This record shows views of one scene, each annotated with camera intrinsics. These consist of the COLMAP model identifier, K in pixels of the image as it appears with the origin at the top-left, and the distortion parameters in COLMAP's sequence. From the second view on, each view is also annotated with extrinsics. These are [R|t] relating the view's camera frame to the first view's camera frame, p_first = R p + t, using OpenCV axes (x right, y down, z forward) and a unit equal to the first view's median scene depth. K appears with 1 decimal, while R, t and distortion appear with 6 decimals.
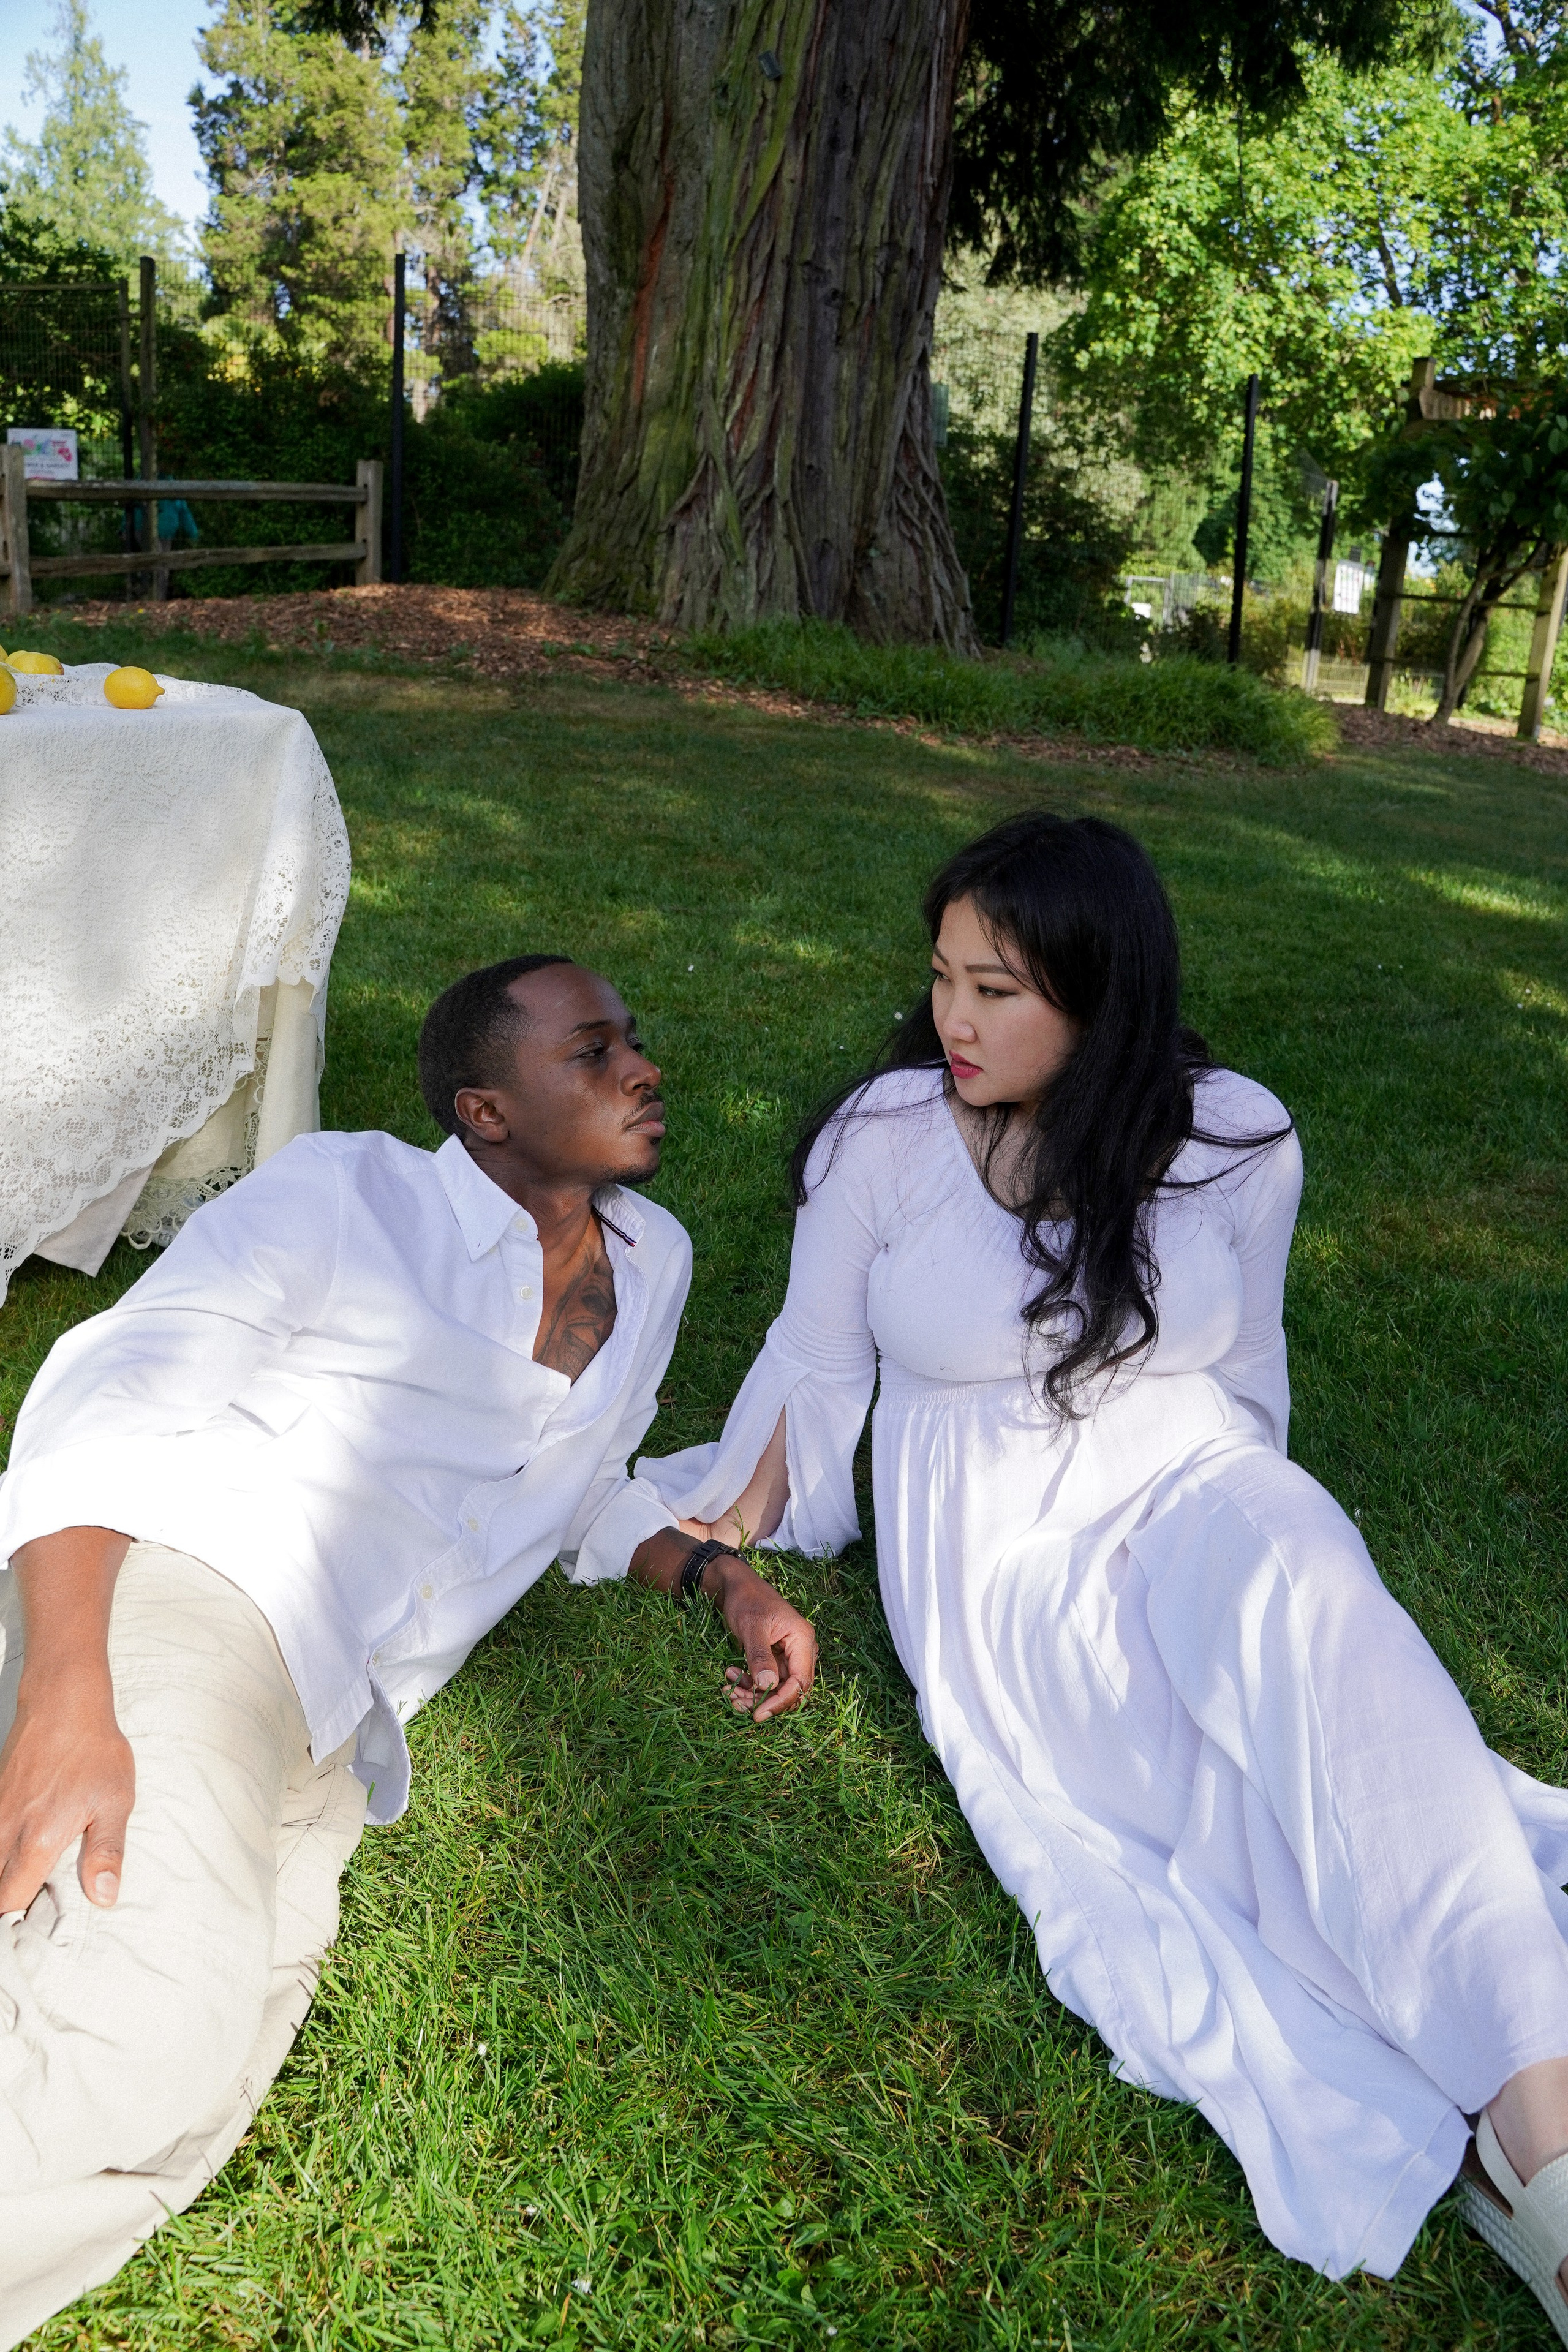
lens RADIAL K [[1889.3, 0, 762.4], [0, 1889.3, 1171.8], [0, 0, 1]] dist [-0.108710, 0.092344]
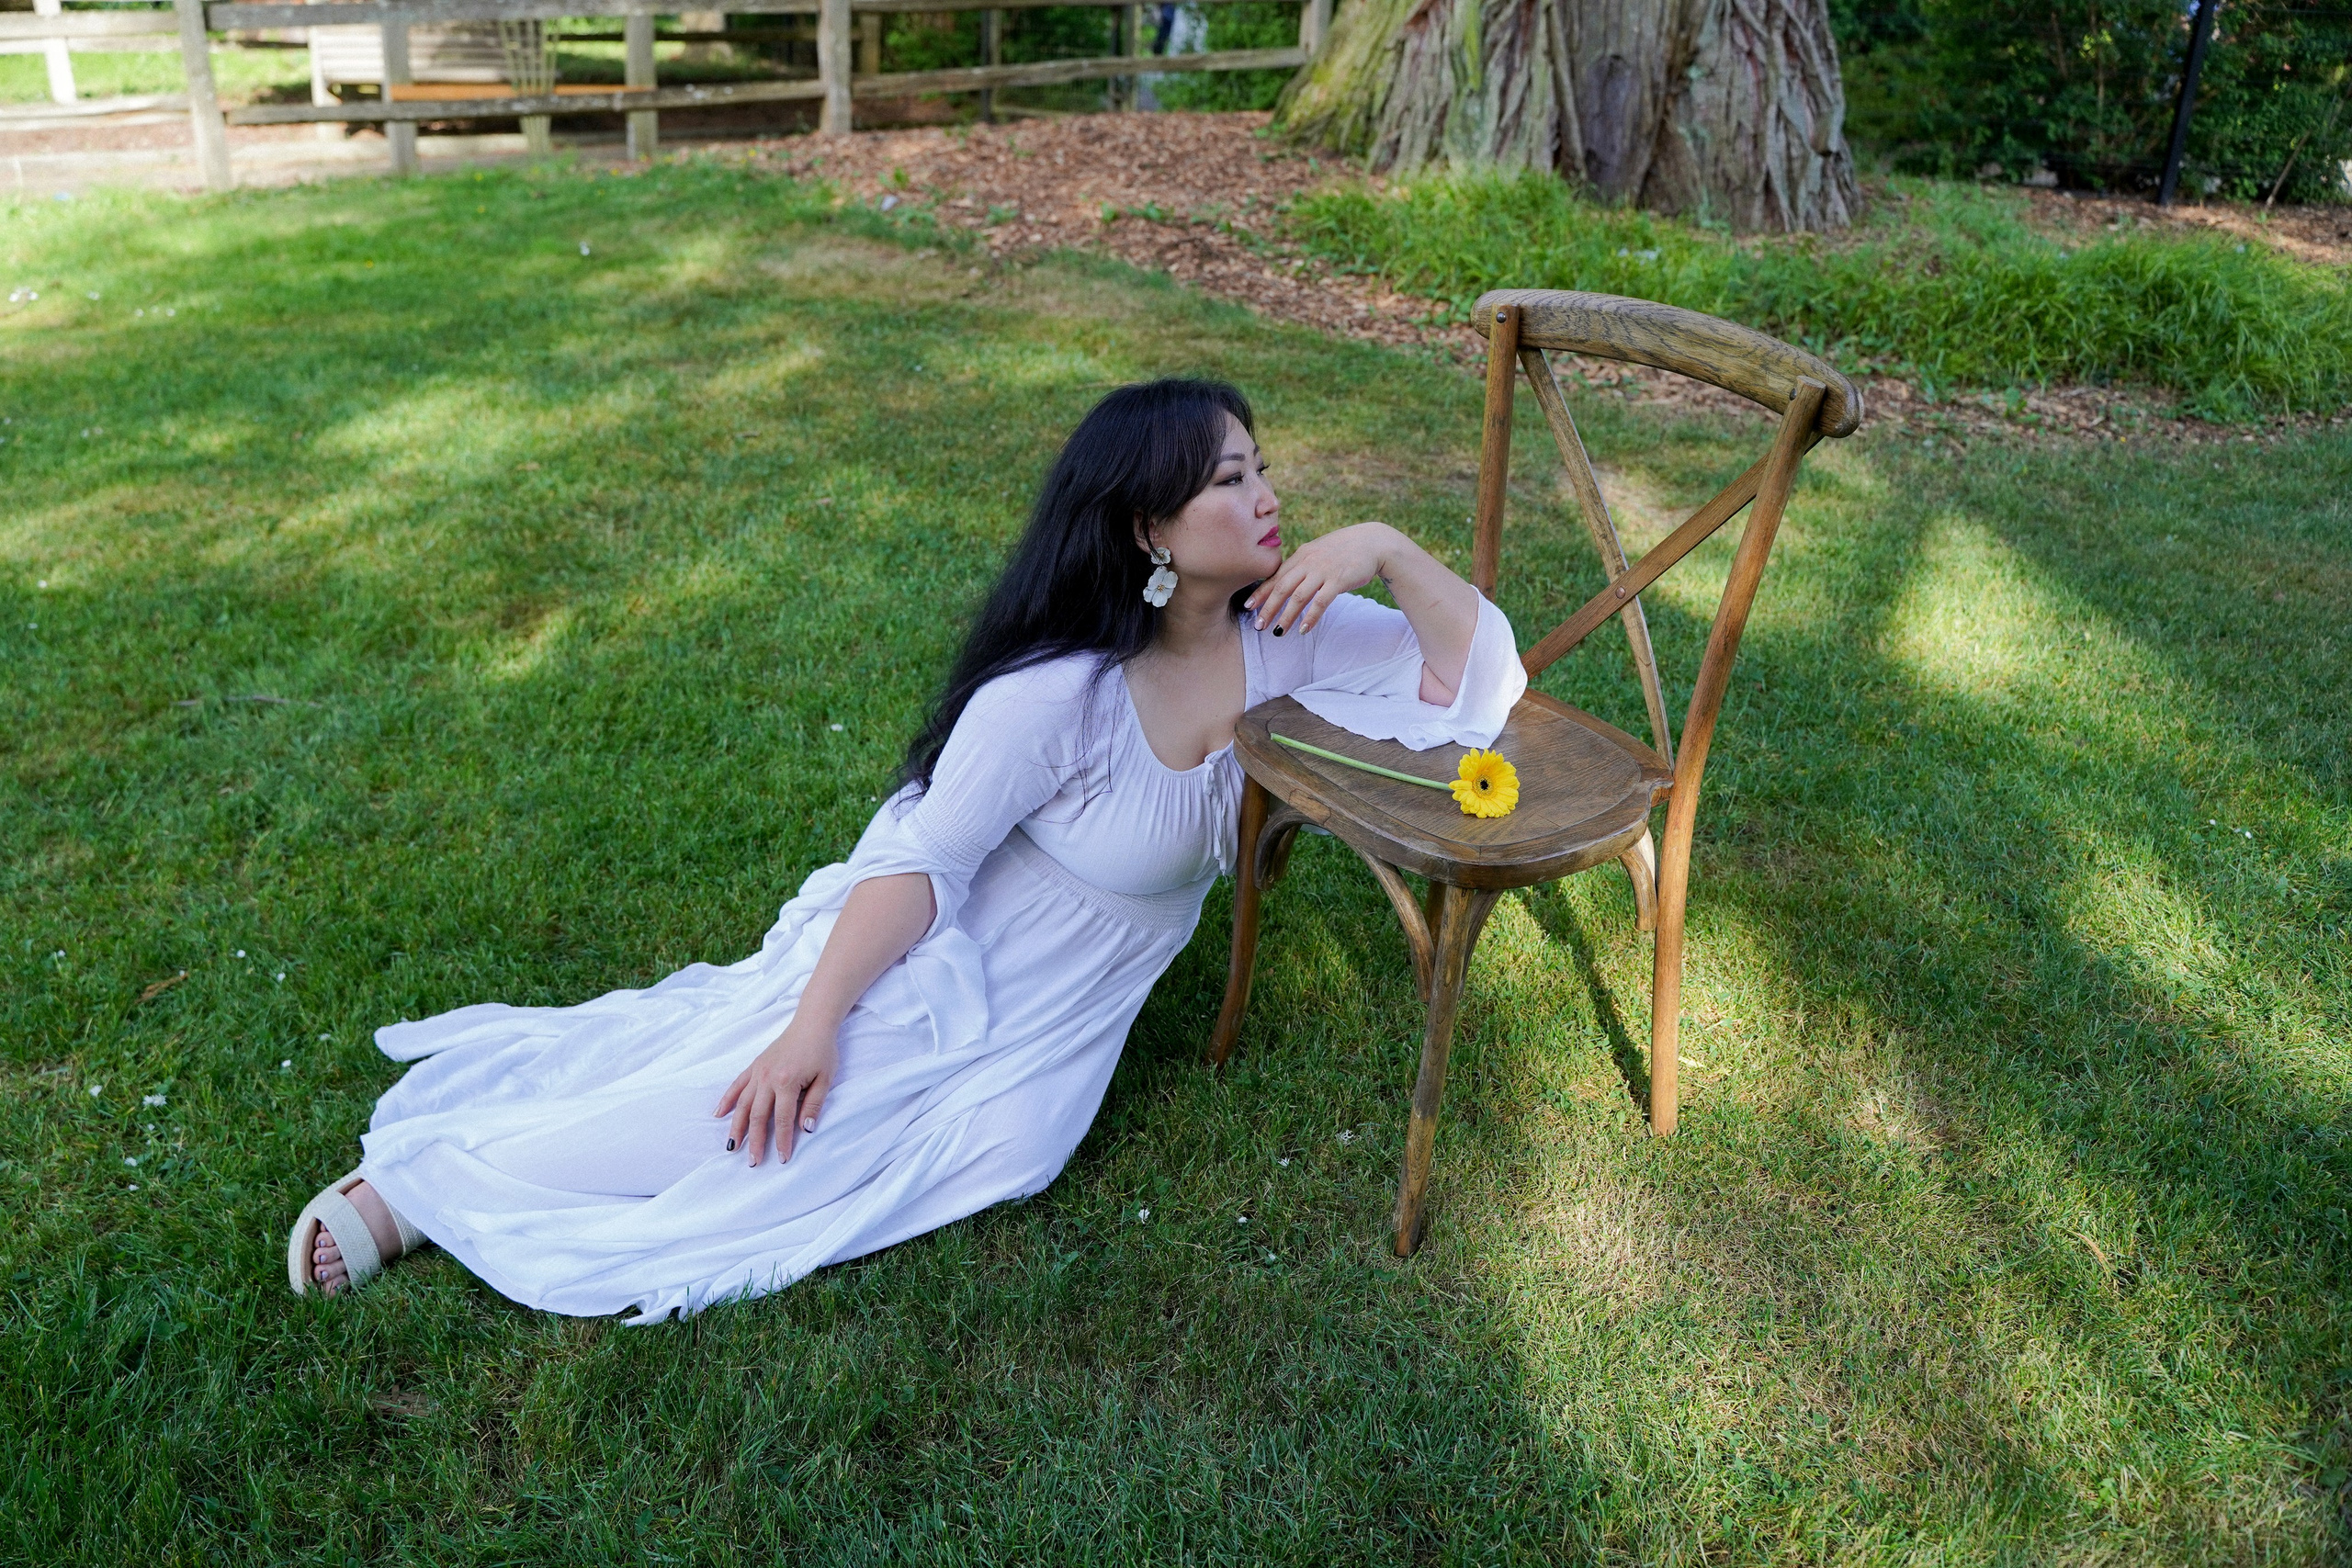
lens RADIAL K [[1956.2, 0, 1184.5], [0, 1956.2, 784.3], [0, 0, 1]] dist [-0.088301, 0.027673]
pose [[0.857540, 0.165139, -0.487191, 0.210242], [-0.136866, 0.986179, 0.093369, -0.073168], [0.495876, -0.013388, 0.868290, 0.181262]]
